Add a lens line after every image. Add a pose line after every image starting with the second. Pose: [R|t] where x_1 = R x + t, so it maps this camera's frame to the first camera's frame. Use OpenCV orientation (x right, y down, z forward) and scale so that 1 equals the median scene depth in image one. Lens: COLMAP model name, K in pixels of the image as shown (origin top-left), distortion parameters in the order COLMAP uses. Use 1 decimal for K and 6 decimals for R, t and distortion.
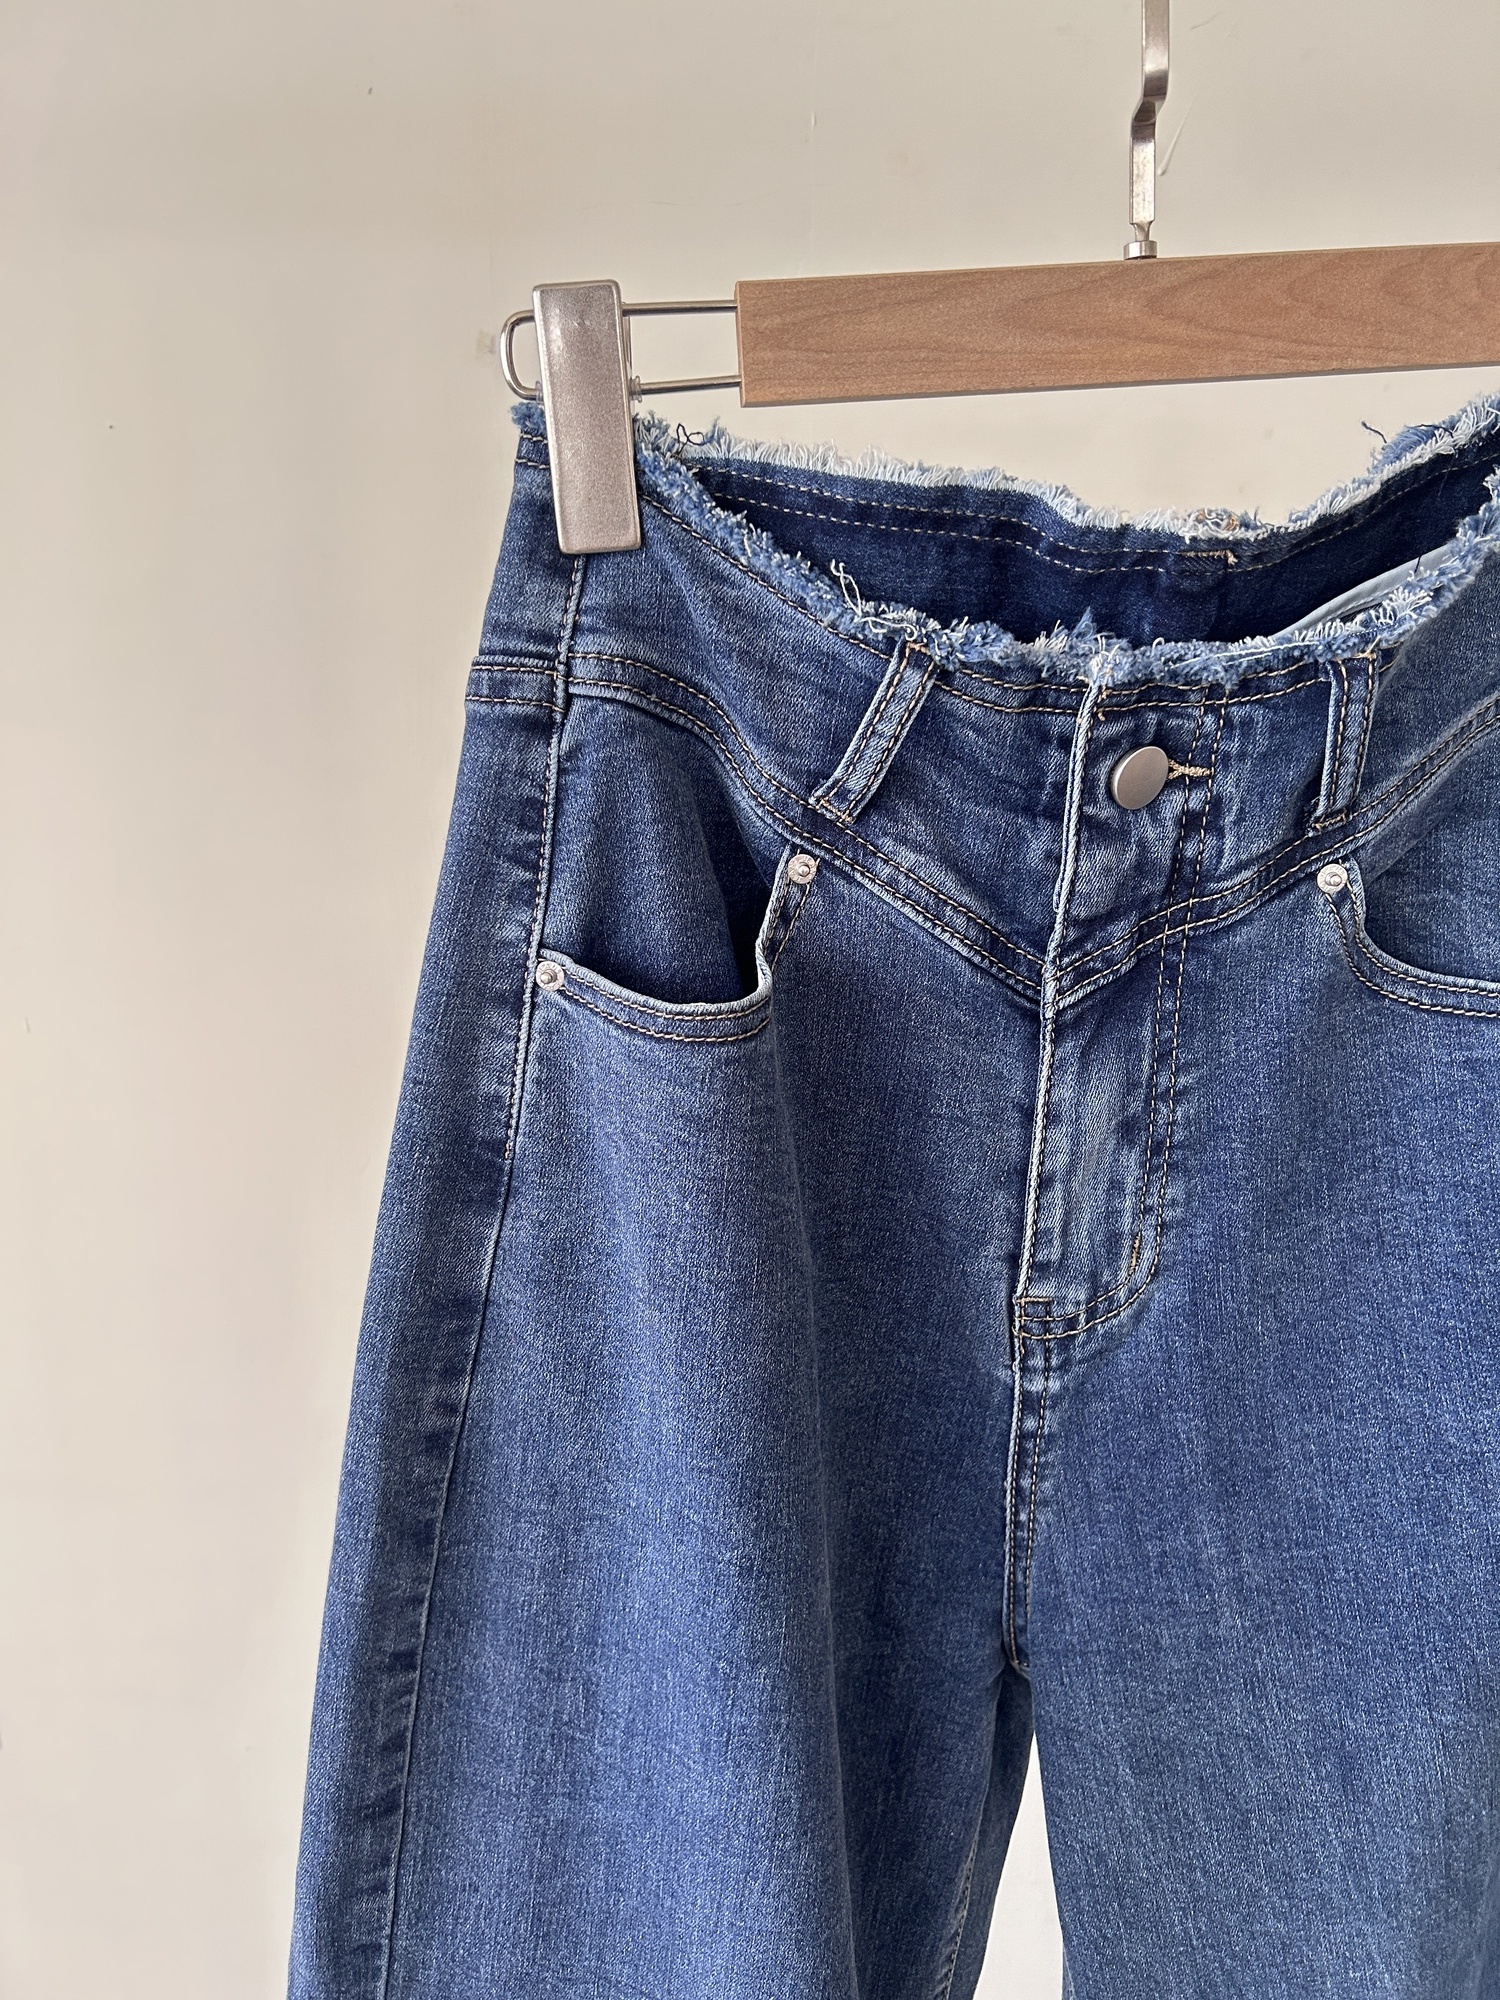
lens RADIAL K [[1487.1, 0, 767.3], [0, 1487.1, 1009.0], [0, 0, 1]] dist [0.072372, -0.130719]
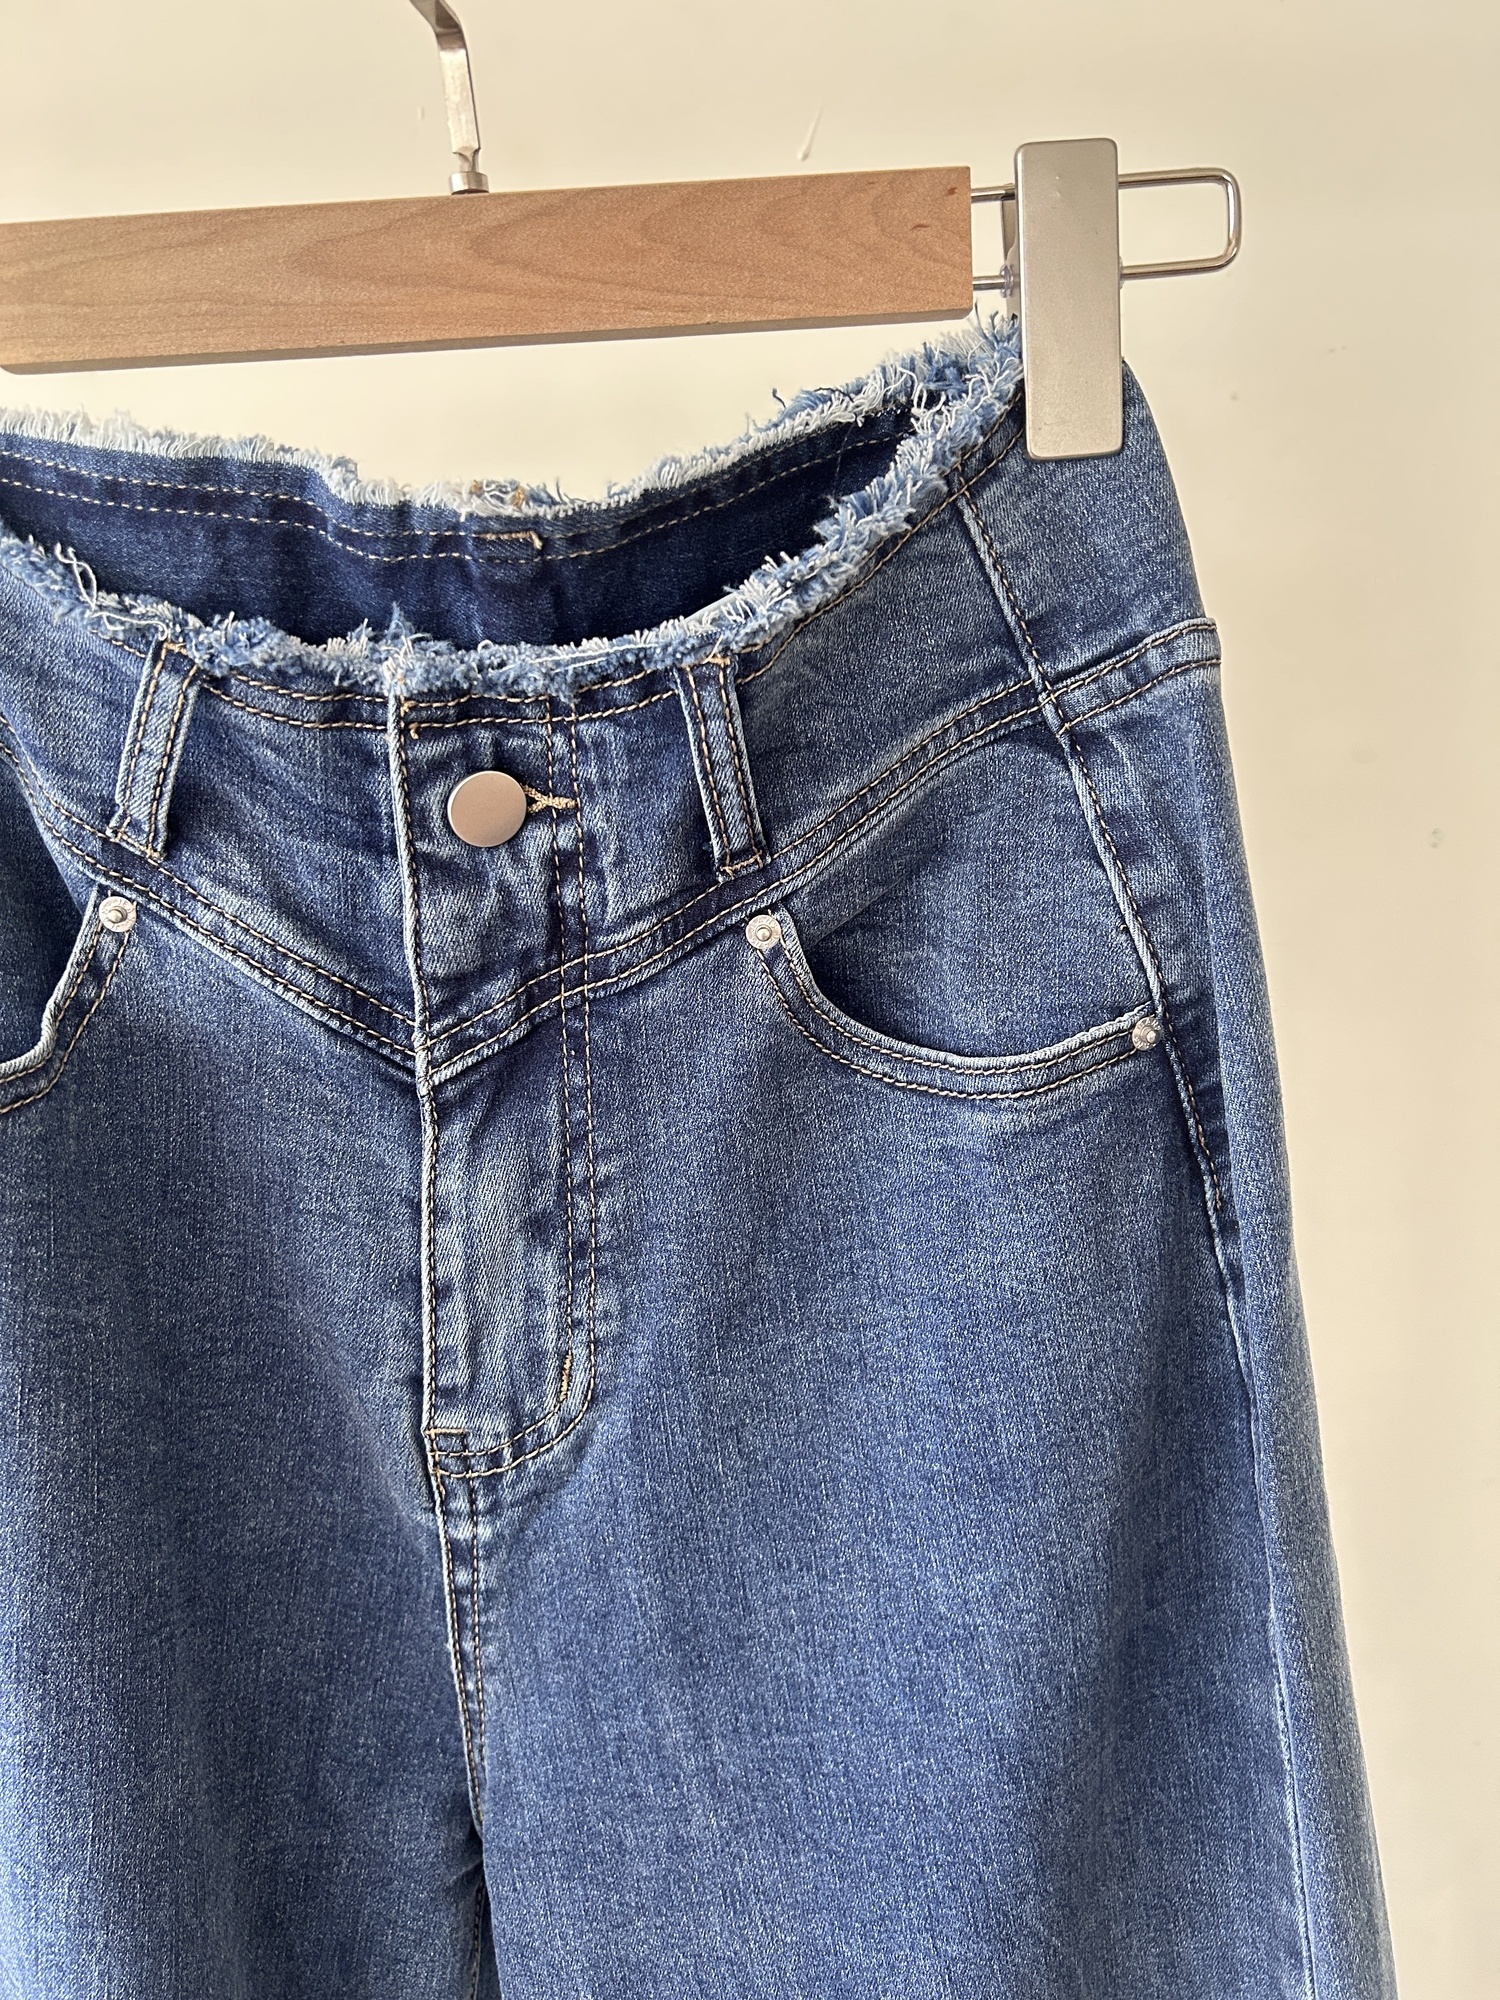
lens RADIAL K [[1487.1, 0, 767.3], [0, 1487.1, 1009.0], [0, 0, 1]] dist [0.072372, -0.130719]
pose [[0.999279, 0.006818, -0.037350, 0.422293], [-0.008232, 0.999250, -0.037840, -0.012399], [0.037064, 0.038120, 0.998586, 0.172380]]
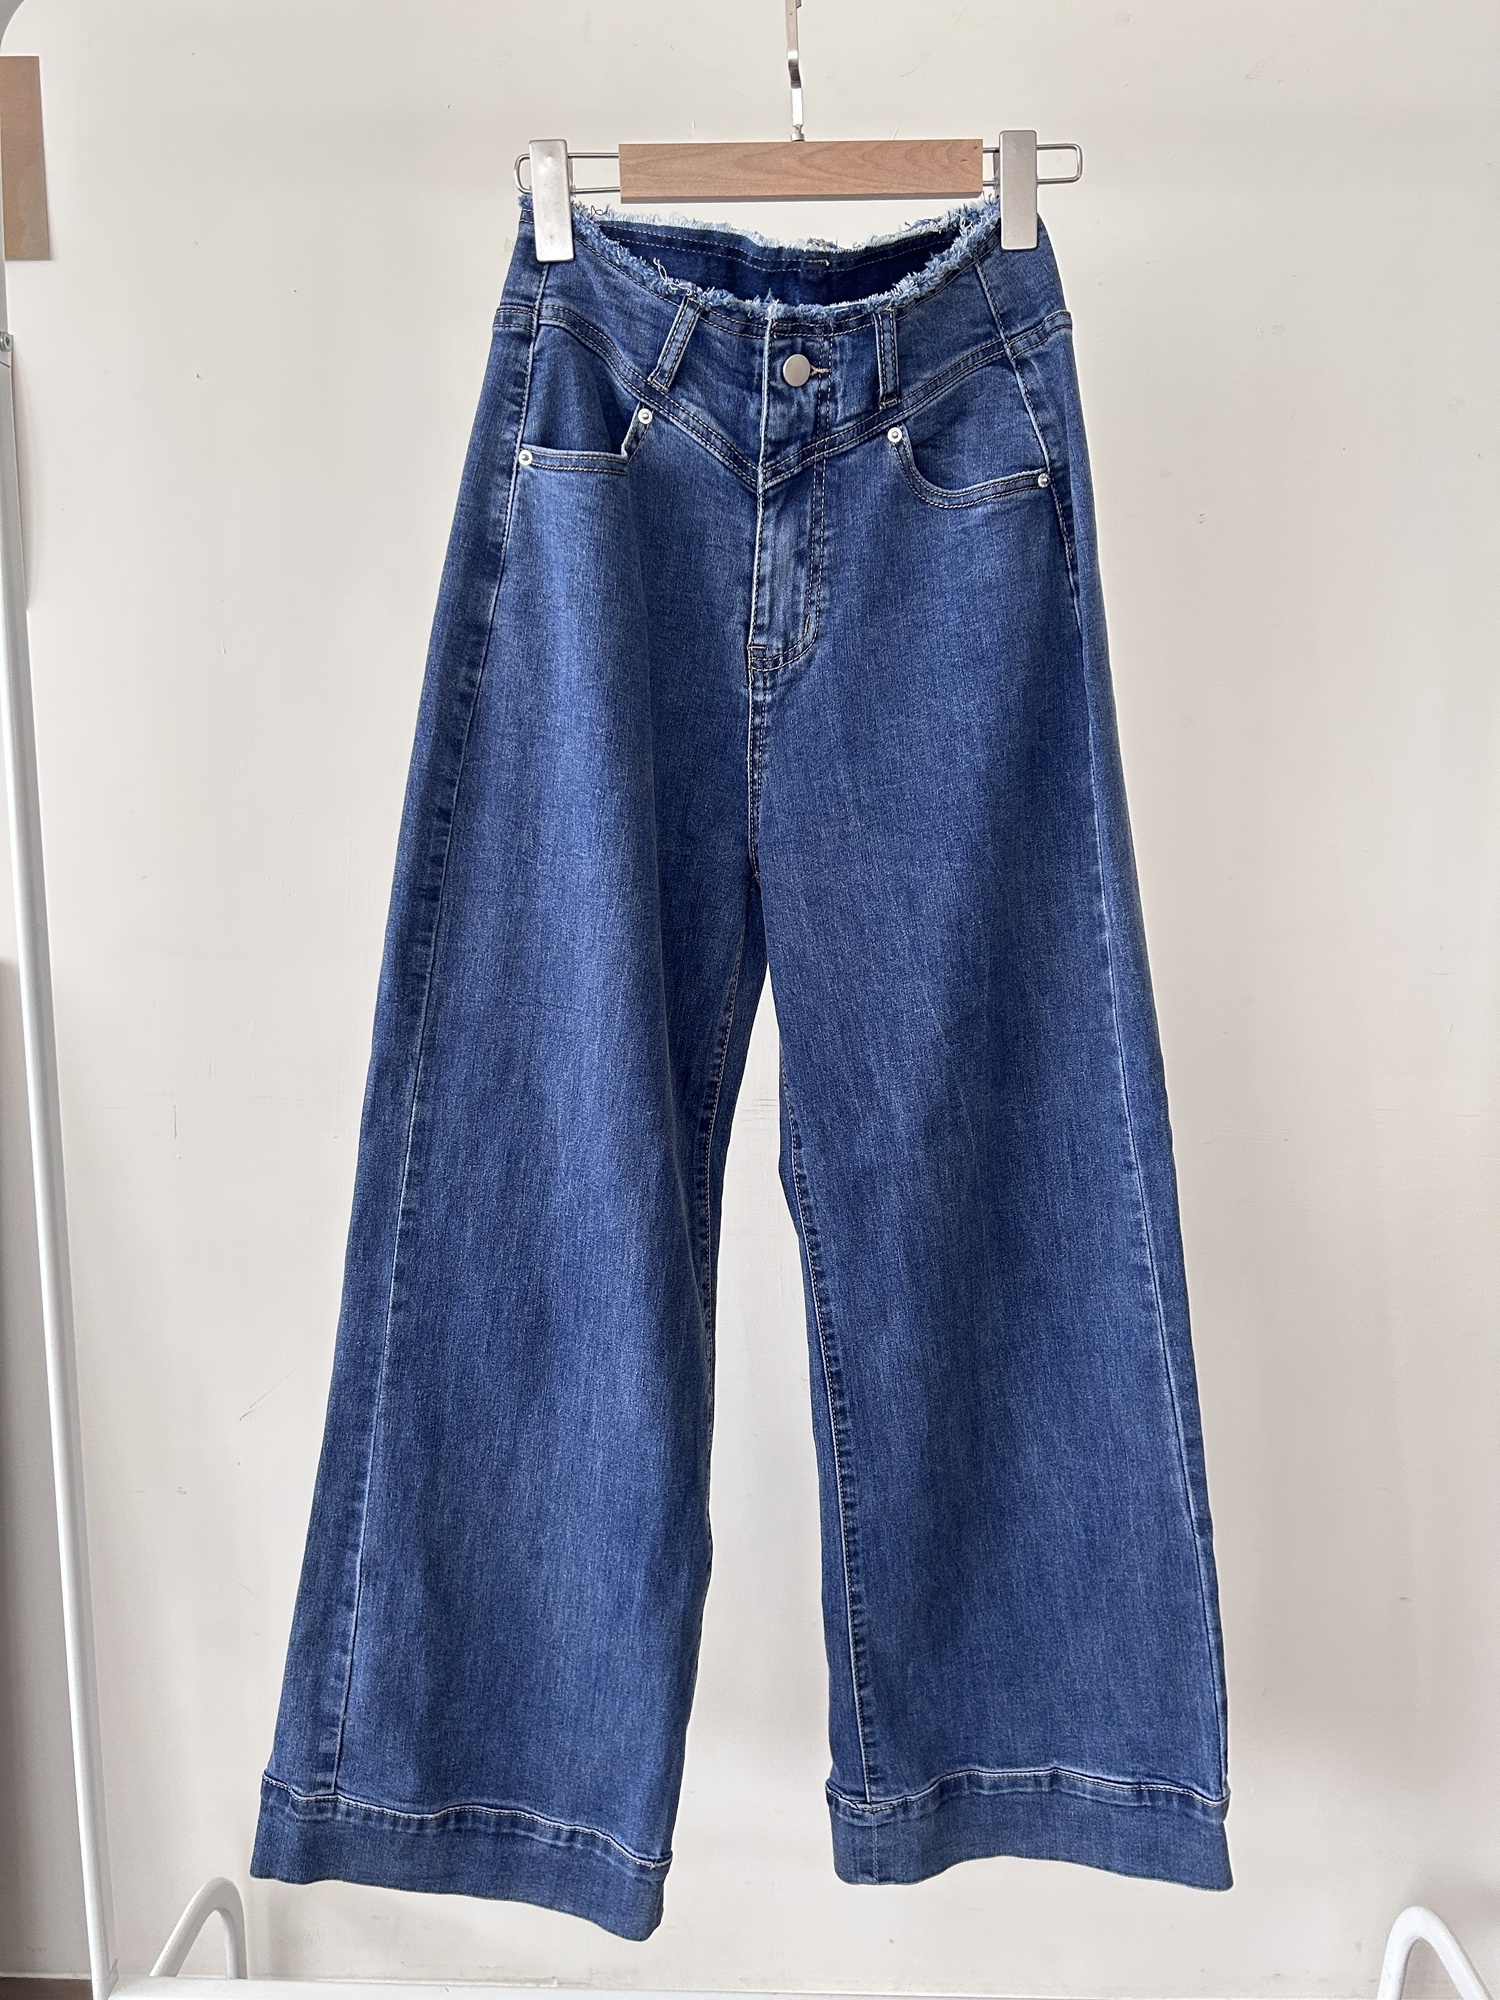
lens RADIAL K [[1553.6, 0, 762.2], [0, 1553.6, 1075.5], [0, 0, 1]] dist [0.031743, -0.086828]
pose [[0.999615, 0.027732, -0.000104, 0.219851], [-0.027716, 0.998890, -0.038083, 0.938969], [-0.000952, 0.038071, 0.999275, -1.213336]]
